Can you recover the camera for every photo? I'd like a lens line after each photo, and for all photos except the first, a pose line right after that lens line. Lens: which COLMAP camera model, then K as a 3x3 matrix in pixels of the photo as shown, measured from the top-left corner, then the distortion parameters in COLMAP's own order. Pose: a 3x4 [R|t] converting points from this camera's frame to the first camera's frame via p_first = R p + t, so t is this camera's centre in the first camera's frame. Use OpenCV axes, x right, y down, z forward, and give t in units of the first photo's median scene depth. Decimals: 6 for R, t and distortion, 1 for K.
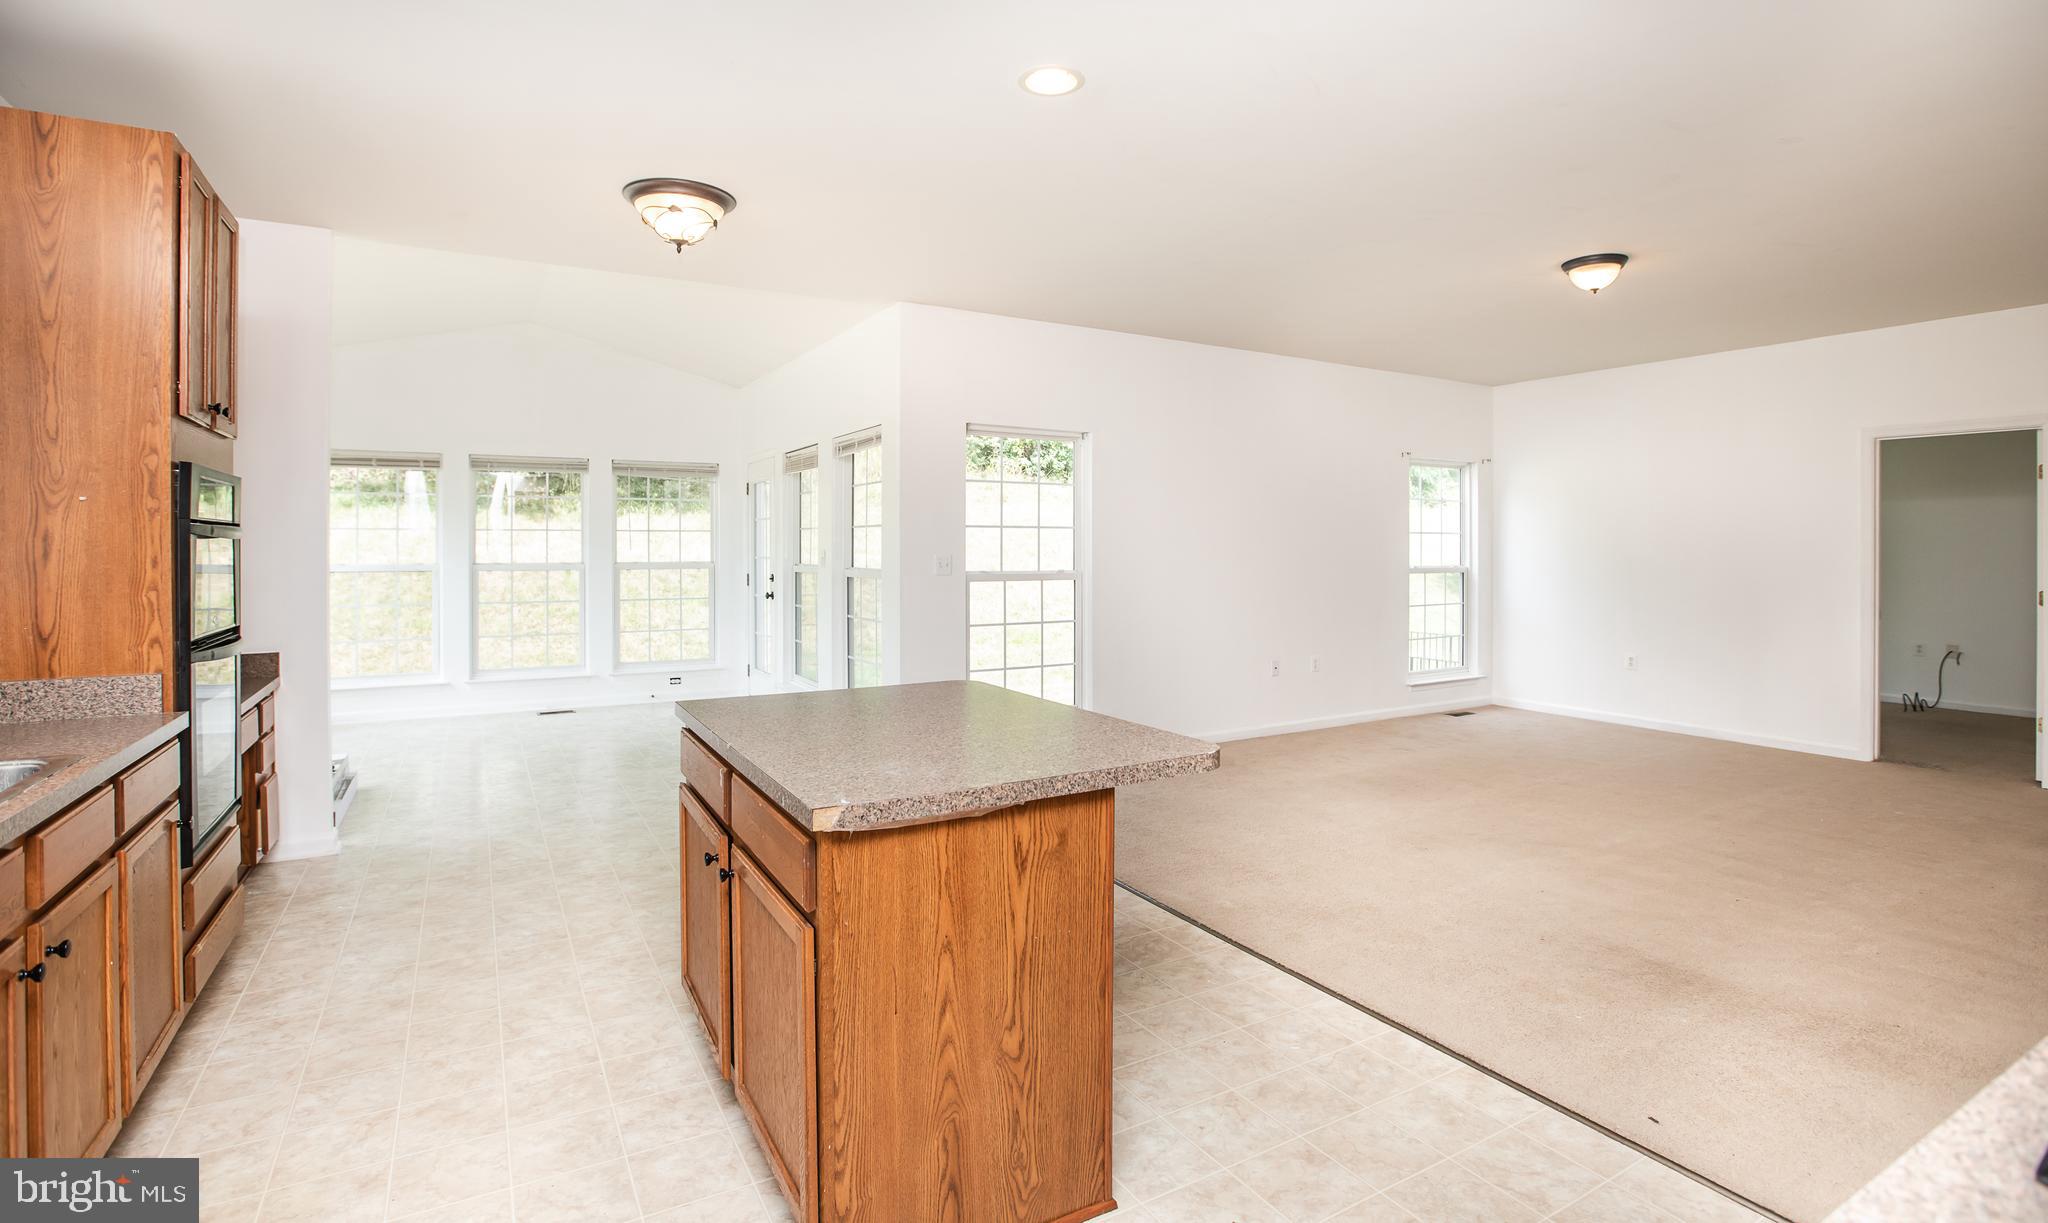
lens RADIAL K [[1004.8, 0, 1034.1], [0, 1004.8, 546.7], [0, 0, 1]] dist [-0.039789, 0.000780]
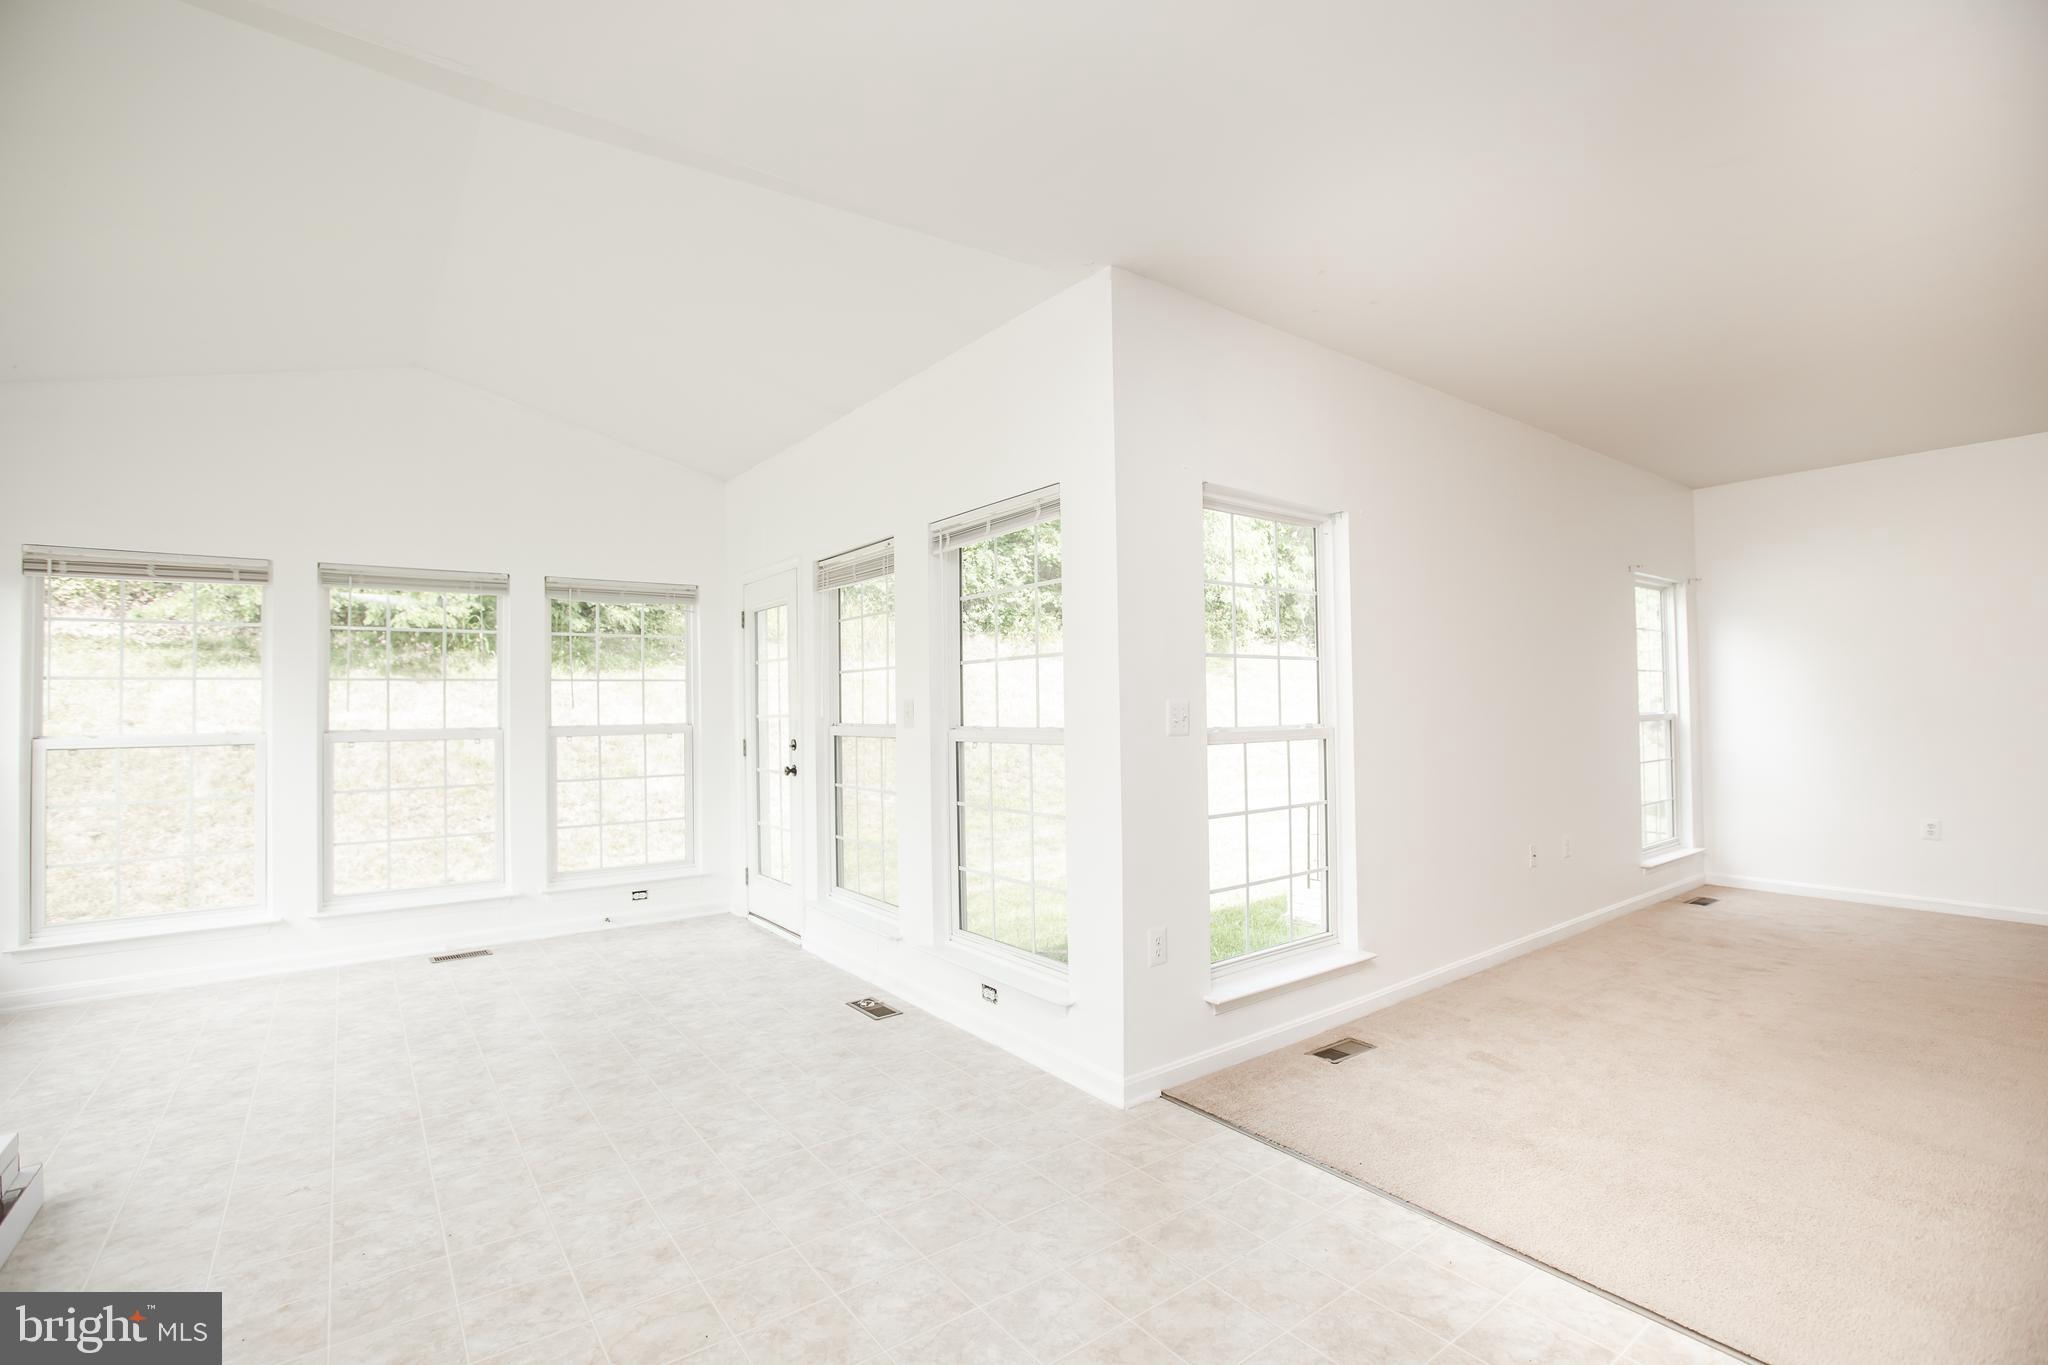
lens RADIAL K [[962.3, 0, 1040.5], [0, 962.3, 679.6], [0, 0, 1]] dist [-0.044677, 0.013907]
pose [[0.992721, -0.011979, 0.119841, -0.159365], [0.015423, 0.999493, -0.027849, 0.006907], [-0.119447, 0.029495, 0.992402, 0.303169]]
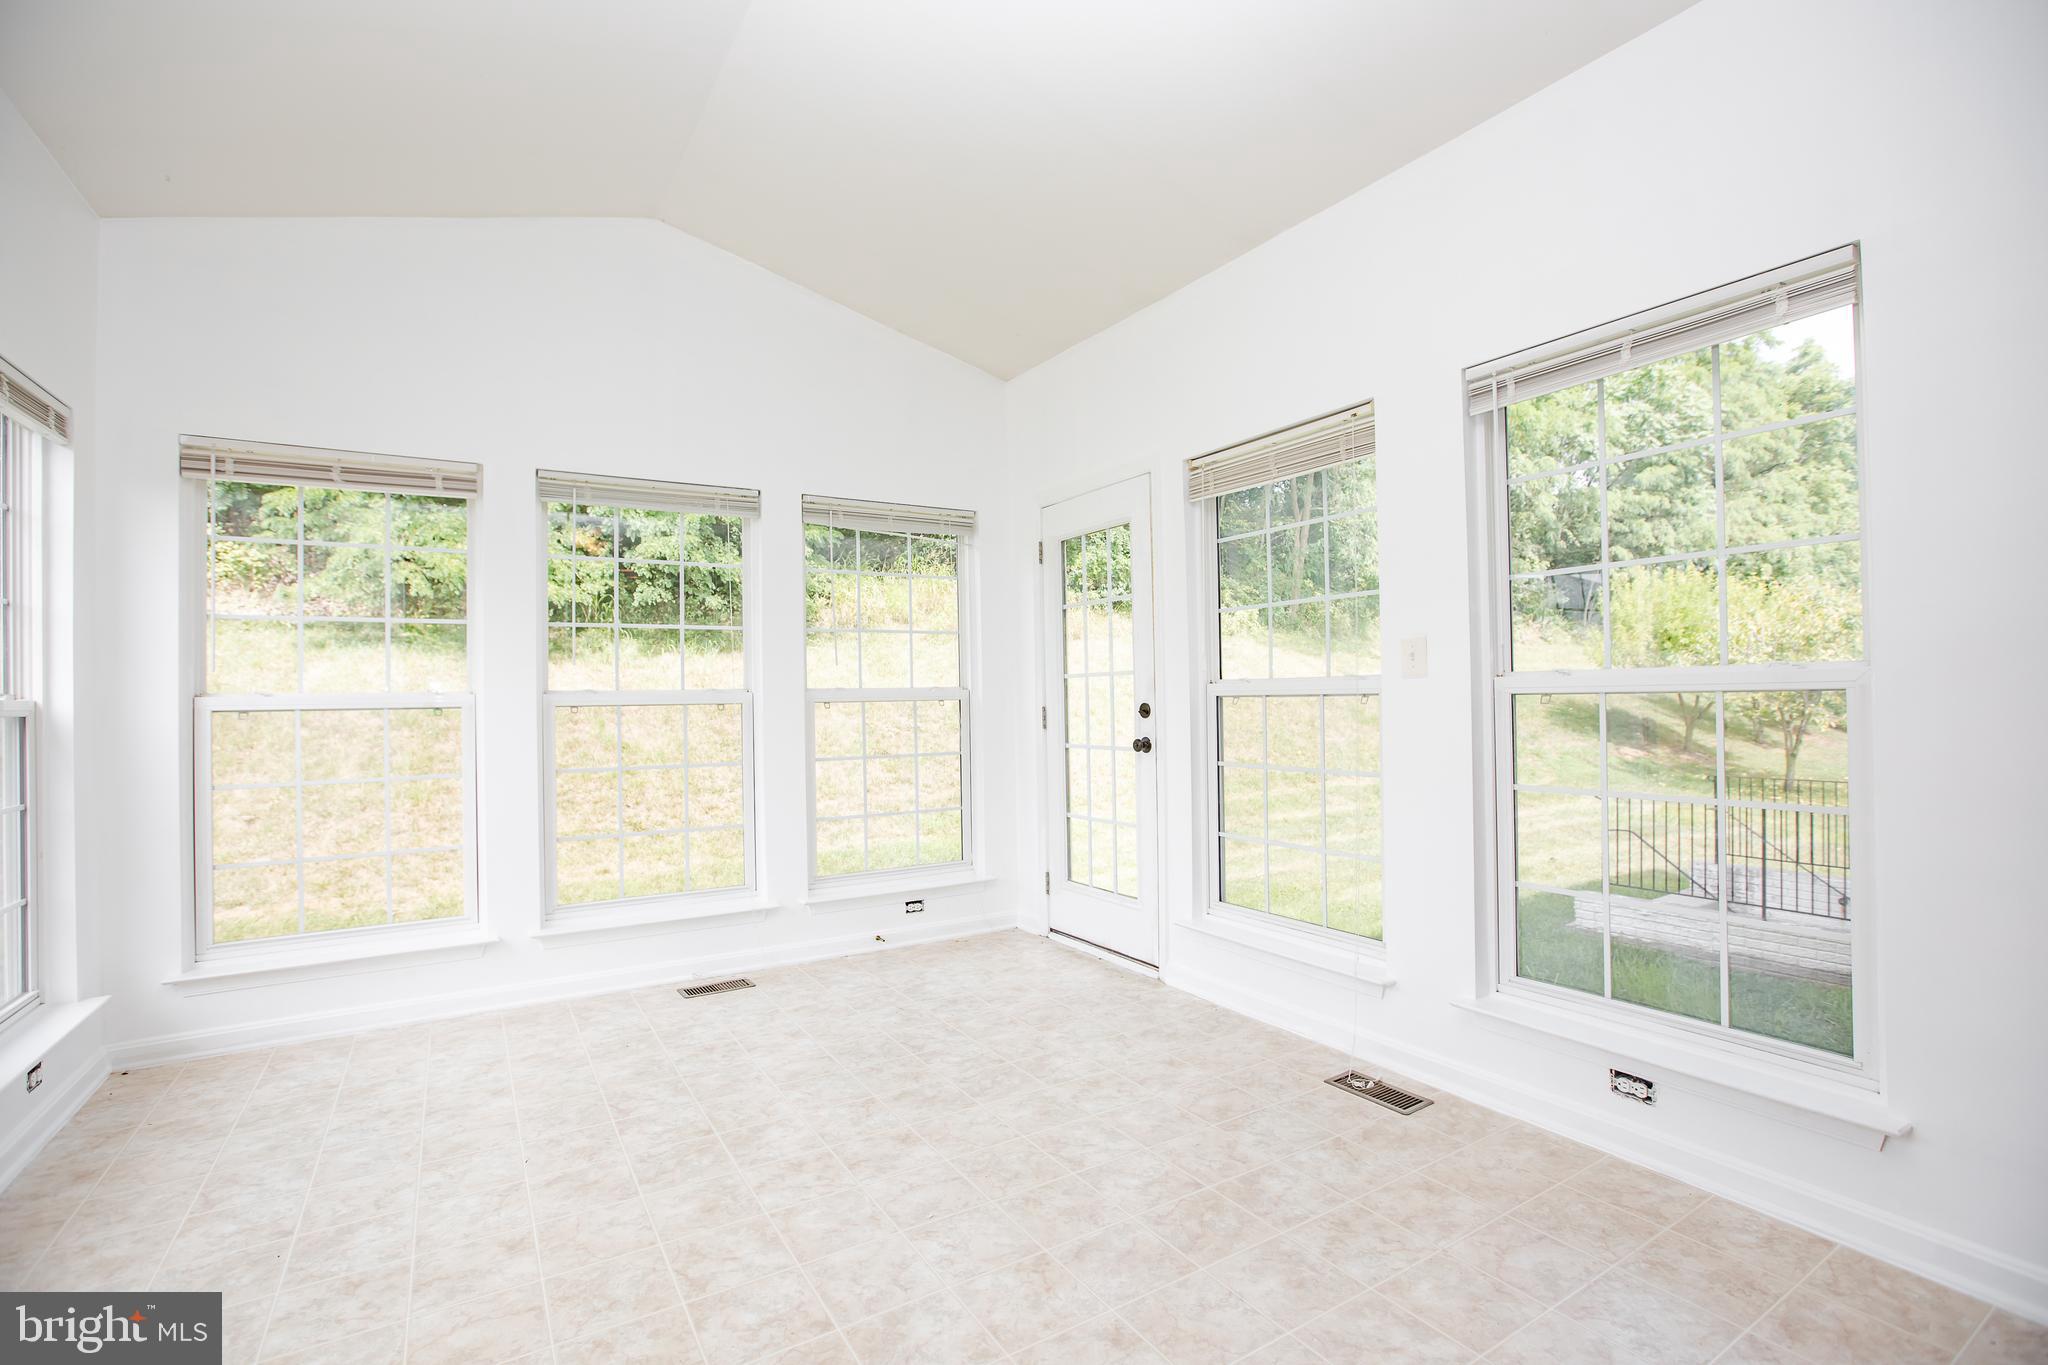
lens RADIAL K [[962.3, 0, 1034.8], [0, 962.3, 679.6], [0, 0, 1]] dist [-0.044677, 0.013907]
pose [[0.999343, -0.016060, 0.032483, -0.307887], [0.016665, 0.999691, -0.018434, 0.021776], [-0.032177, 0.018964, 0.999302, 0.473106]]
